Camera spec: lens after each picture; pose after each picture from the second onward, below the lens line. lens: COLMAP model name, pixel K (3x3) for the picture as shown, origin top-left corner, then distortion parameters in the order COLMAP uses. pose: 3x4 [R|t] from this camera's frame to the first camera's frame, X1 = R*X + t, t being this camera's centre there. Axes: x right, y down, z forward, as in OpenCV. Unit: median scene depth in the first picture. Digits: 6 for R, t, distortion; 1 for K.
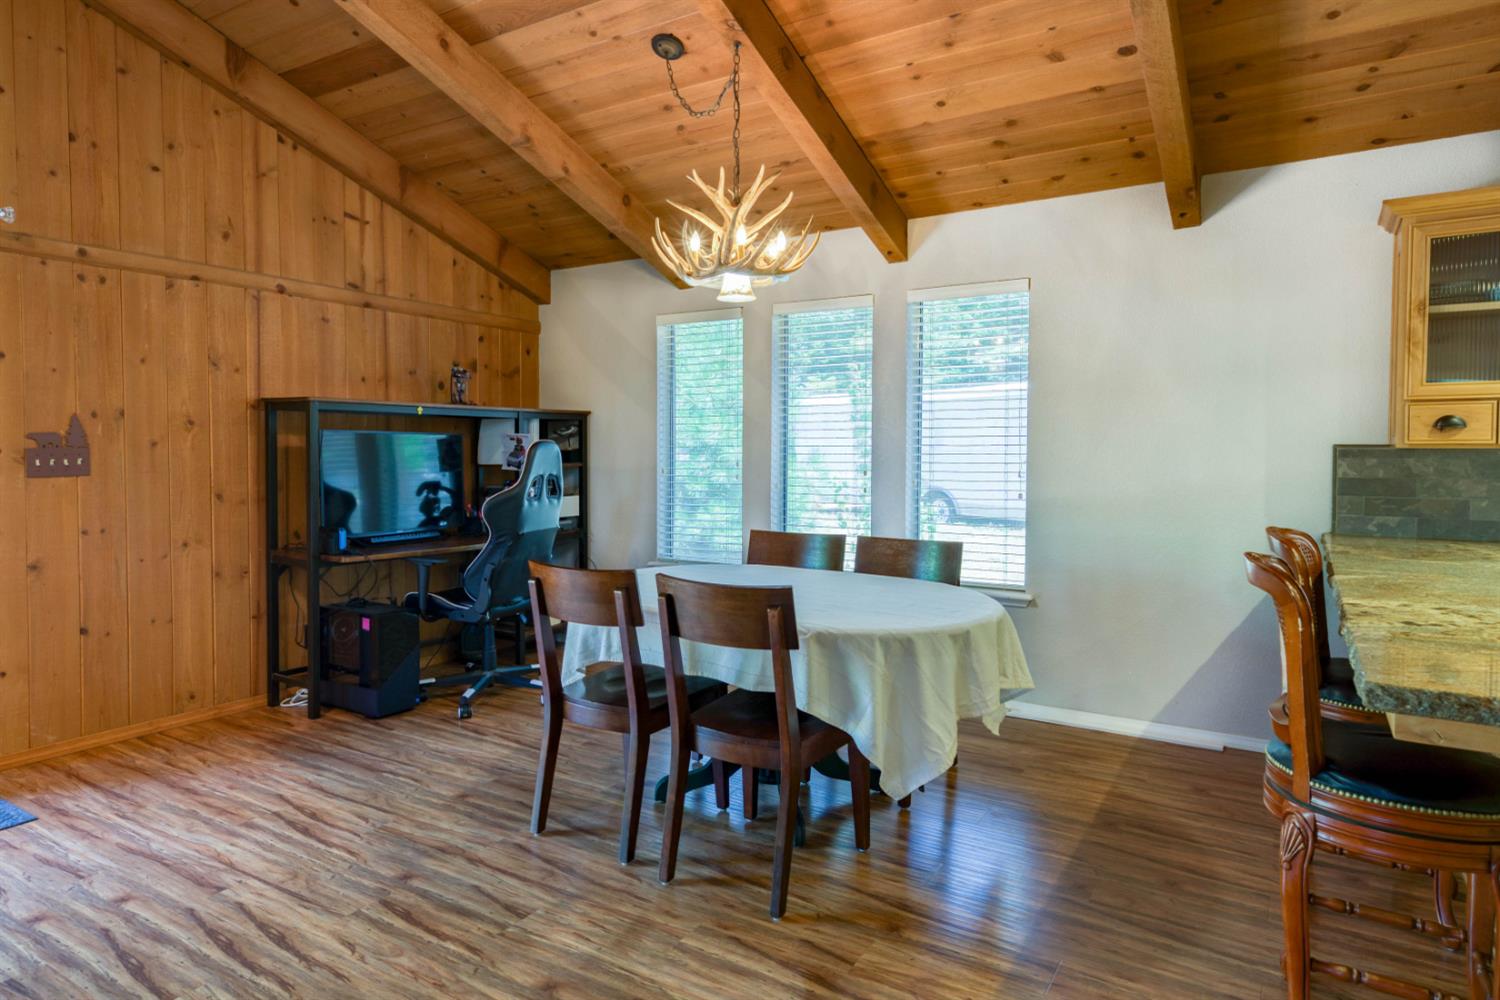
lens RADIAL K [[856.2, 0, 696.4], [0, 856.2, 477.9], [0, 0, 1]] dist [0.002366, 0.000451]
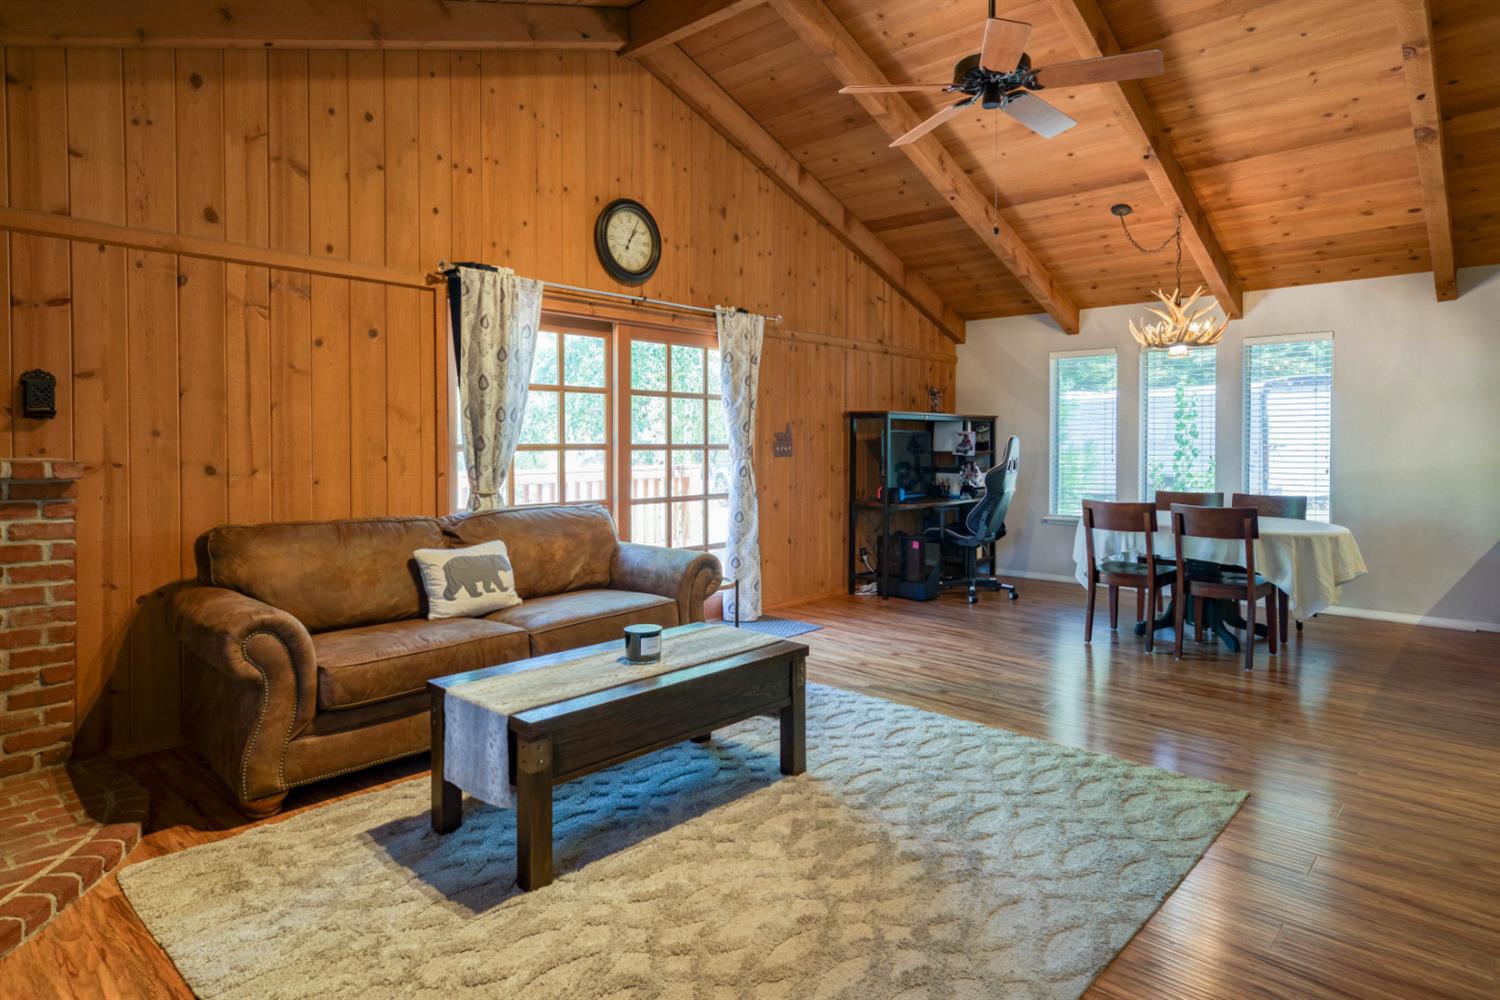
lens RADIAL K [[851.4, 0, 746.6], [0, 851.4, 456.3], [0, 0, 1]] dist [0.004590, 0.000975]
pose [[0.992199, 0.001652, -0.124651, -0.541293], [-0.003702, 0.999862, -0.016218, 0.025807], [0.124607, 0.016553, 0.992068, -0.760440]]
